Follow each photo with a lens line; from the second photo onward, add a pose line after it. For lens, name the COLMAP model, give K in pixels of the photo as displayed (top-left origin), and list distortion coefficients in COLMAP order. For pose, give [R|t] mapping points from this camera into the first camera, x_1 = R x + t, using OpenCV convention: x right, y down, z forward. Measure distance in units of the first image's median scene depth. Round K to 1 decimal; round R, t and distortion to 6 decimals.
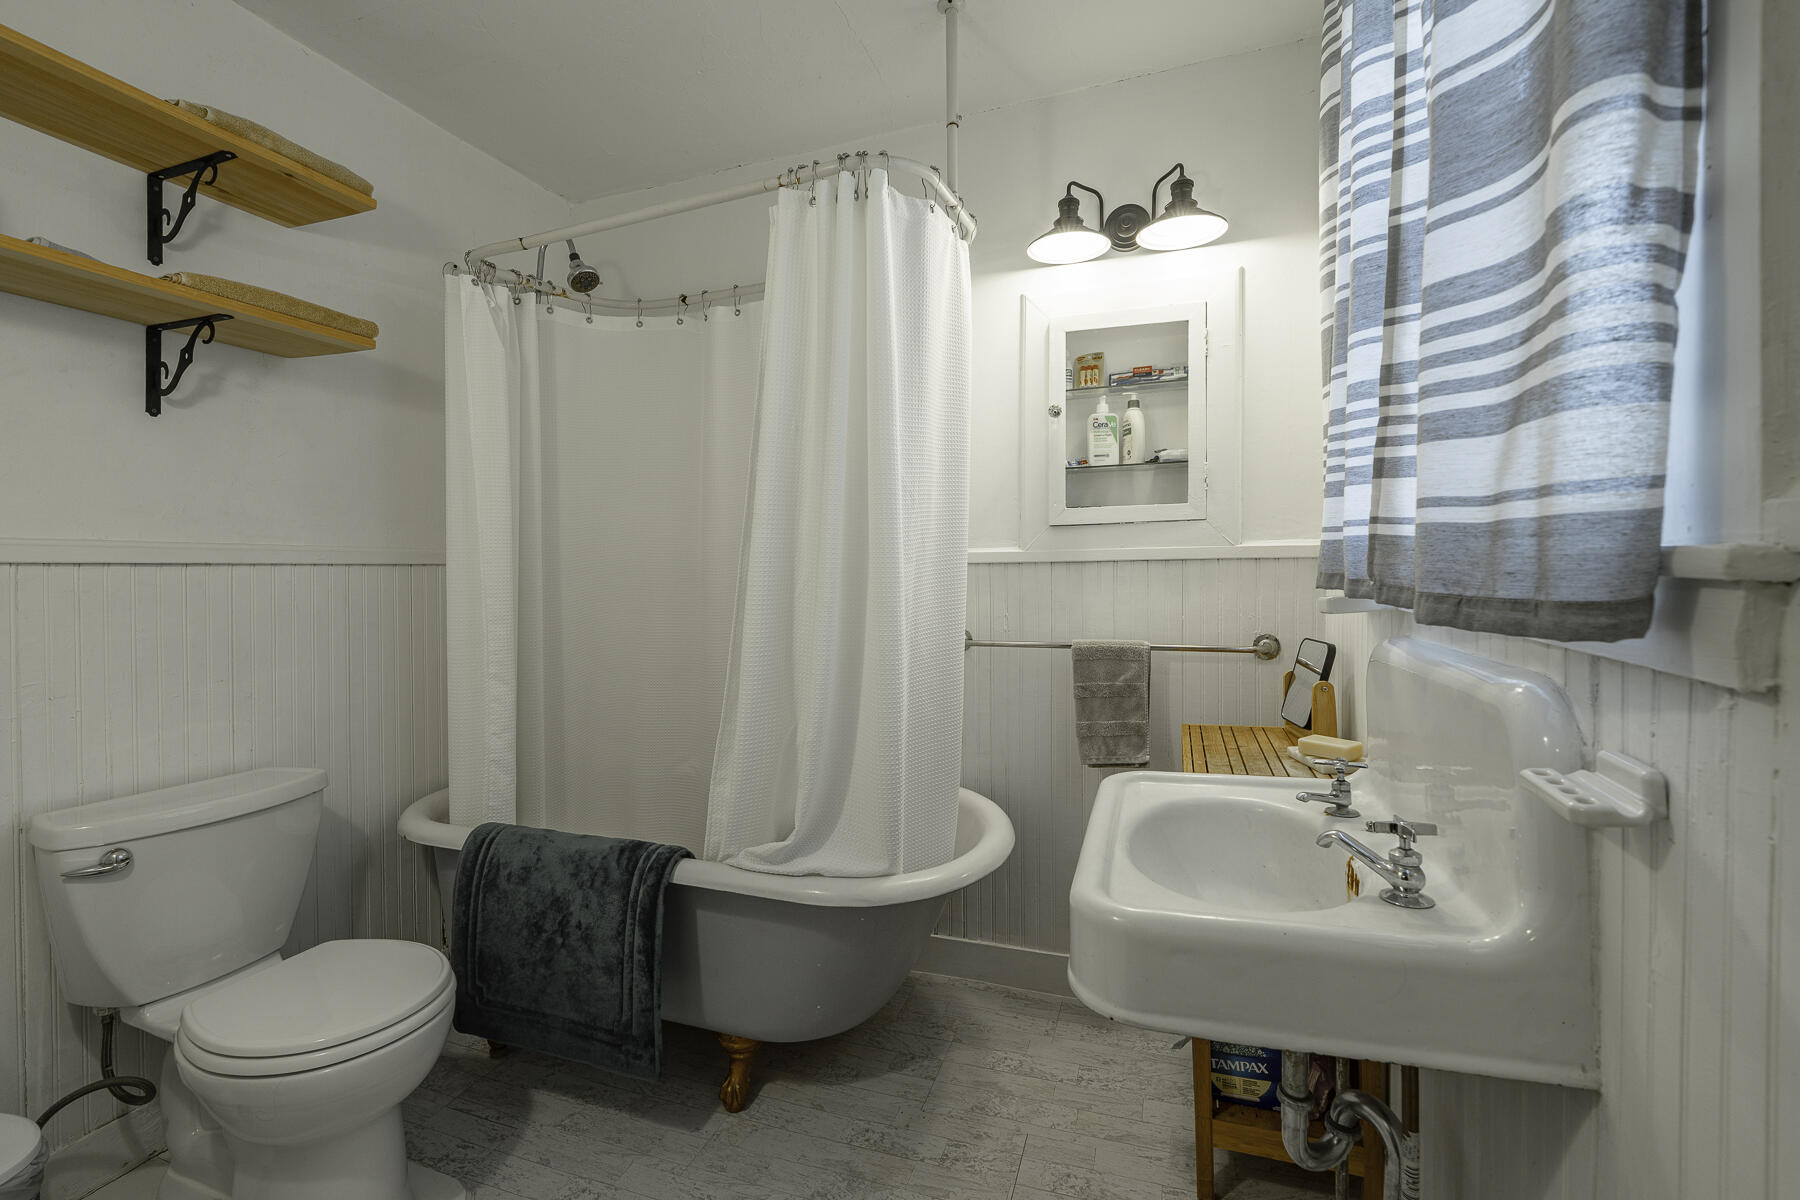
lens RADIAL K [[726.7, 0, 892.8], [0, 726.7, 600.2], [0, 0, 1]] dist [-0.008620, -0.000468]
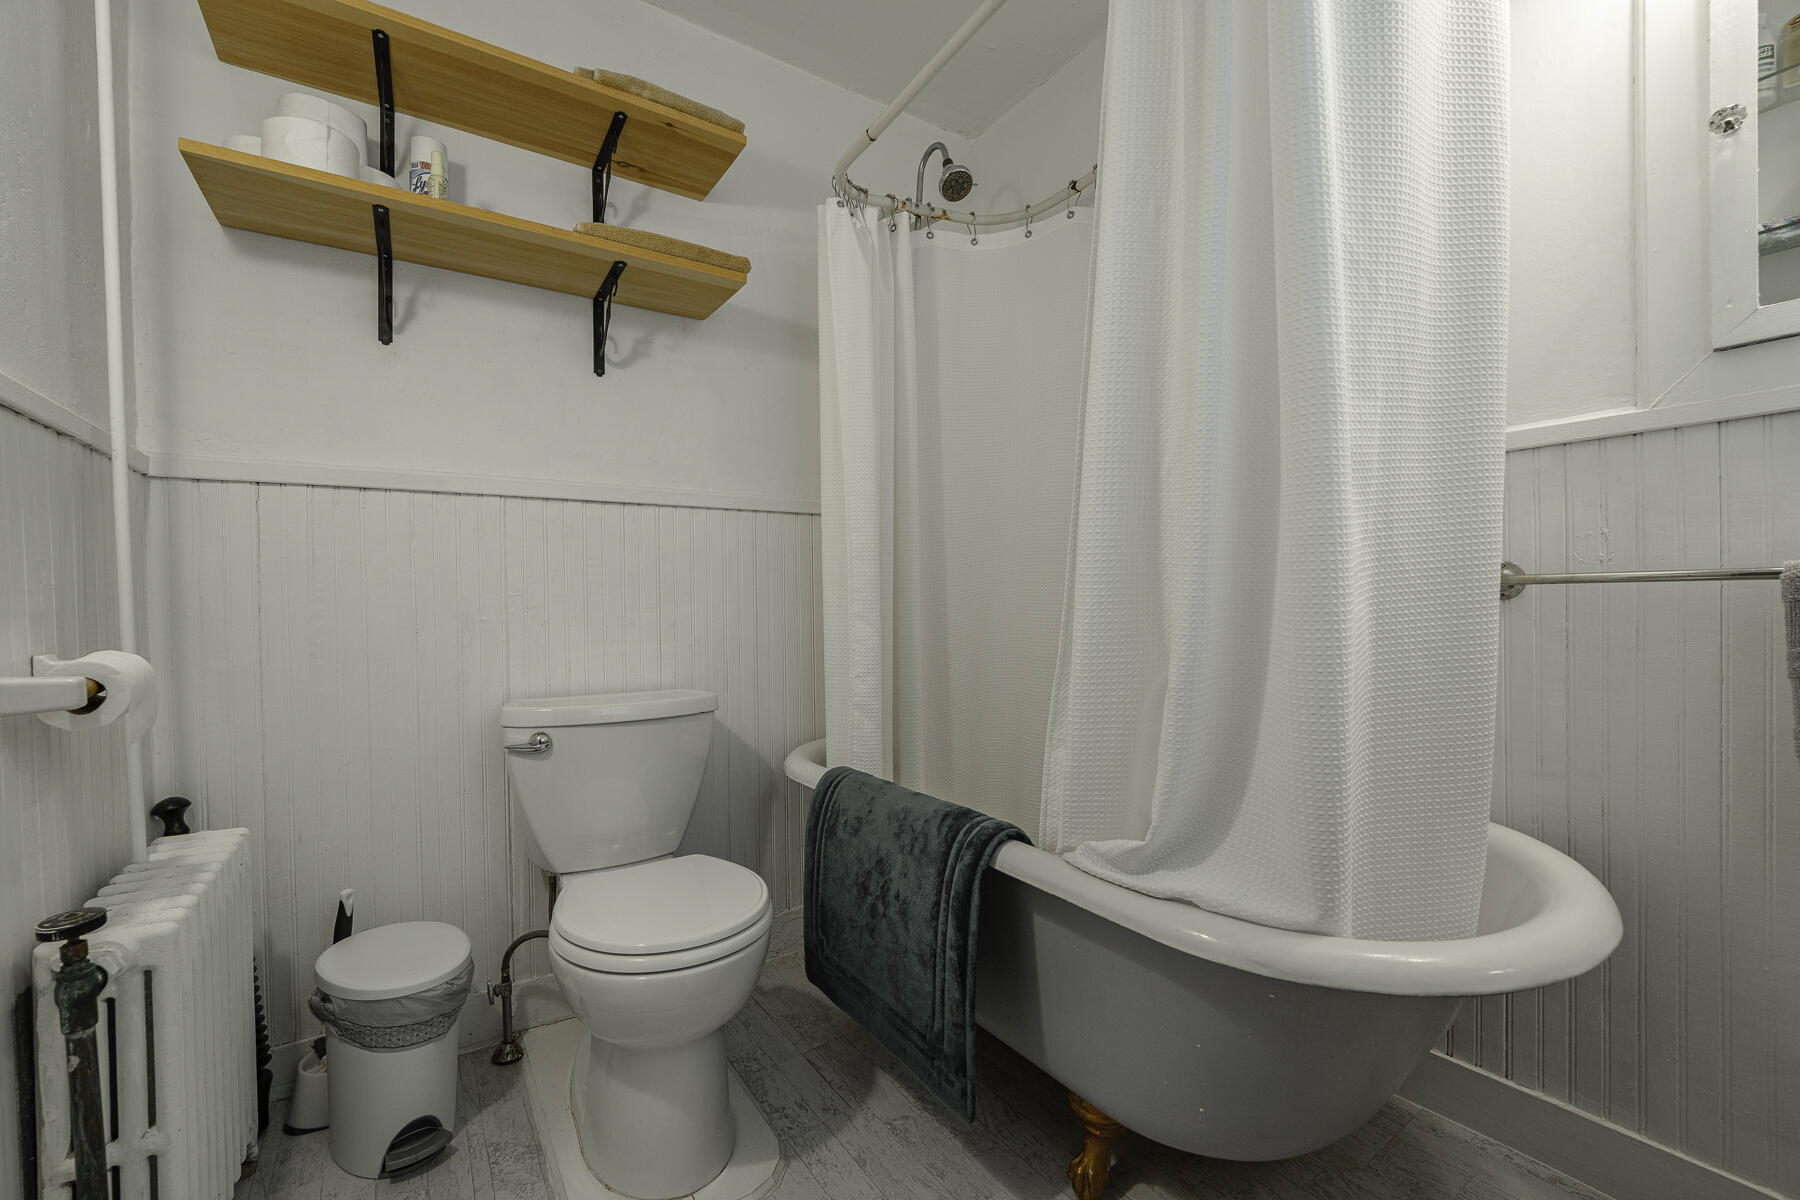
lens RADIAL K [[726.7, 0, 892.8], [0, 726.7, 600.2], [0, 0, 1]] dist [-0.008620, -0.000468]
pose [[0.807270, -0.000848, -0.590182, 0.057410], [-0.005450, 0.999946, -0.008892, 0.113710], [0.590158, 0.010394, 0.807221, 0.313956]]
